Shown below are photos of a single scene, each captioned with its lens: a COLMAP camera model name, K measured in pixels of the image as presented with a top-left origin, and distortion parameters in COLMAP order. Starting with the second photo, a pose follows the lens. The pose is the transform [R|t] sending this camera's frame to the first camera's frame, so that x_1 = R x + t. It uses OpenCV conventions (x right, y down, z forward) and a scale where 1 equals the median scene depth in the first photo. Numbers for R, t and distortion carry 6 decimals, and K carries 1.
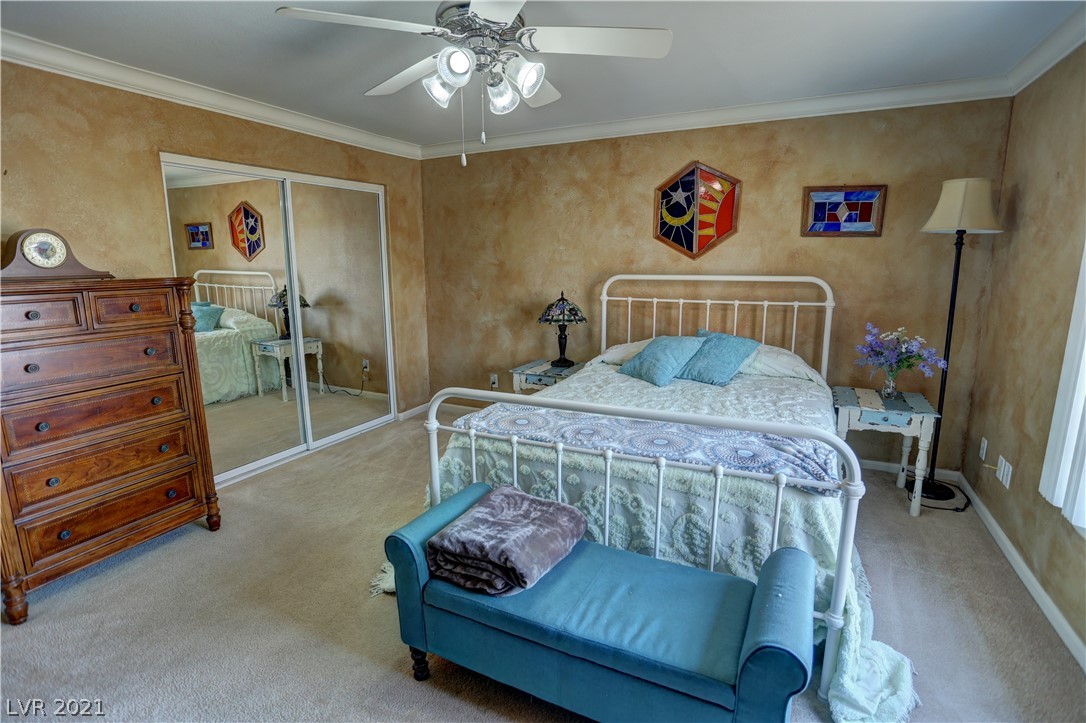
lens RADIAL K [[529.2, 0, 539.0], [0, 529.2, 356.8], [0, 0, 1]] dist [-0.067660, 0.024465]
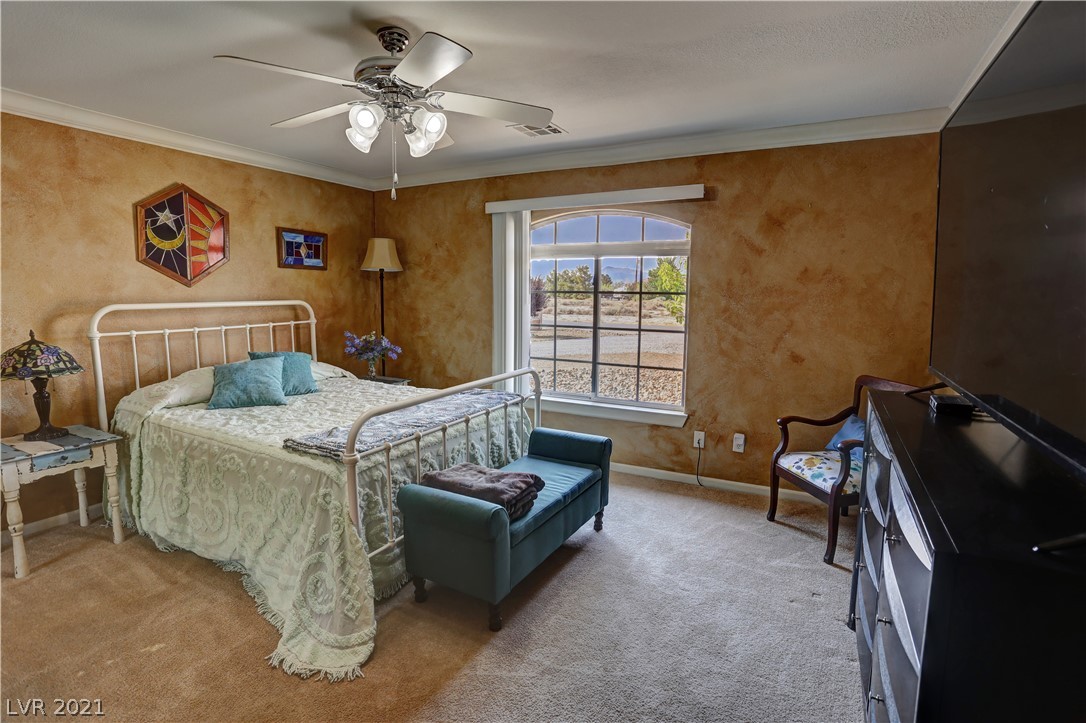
lens RADIAL K [[529.2, 0, 540.2], [0, 529.2, 370.3], [0, 0, 1]] dist [-0.067660, 0.024465]
pose [[0.027425, -0.143259, 0.989305, -0.661609], [0.165889, 0.976607, 0.136821, -0.059015], [-0.985763, 0.160362, 0.050548, 0.355104]]
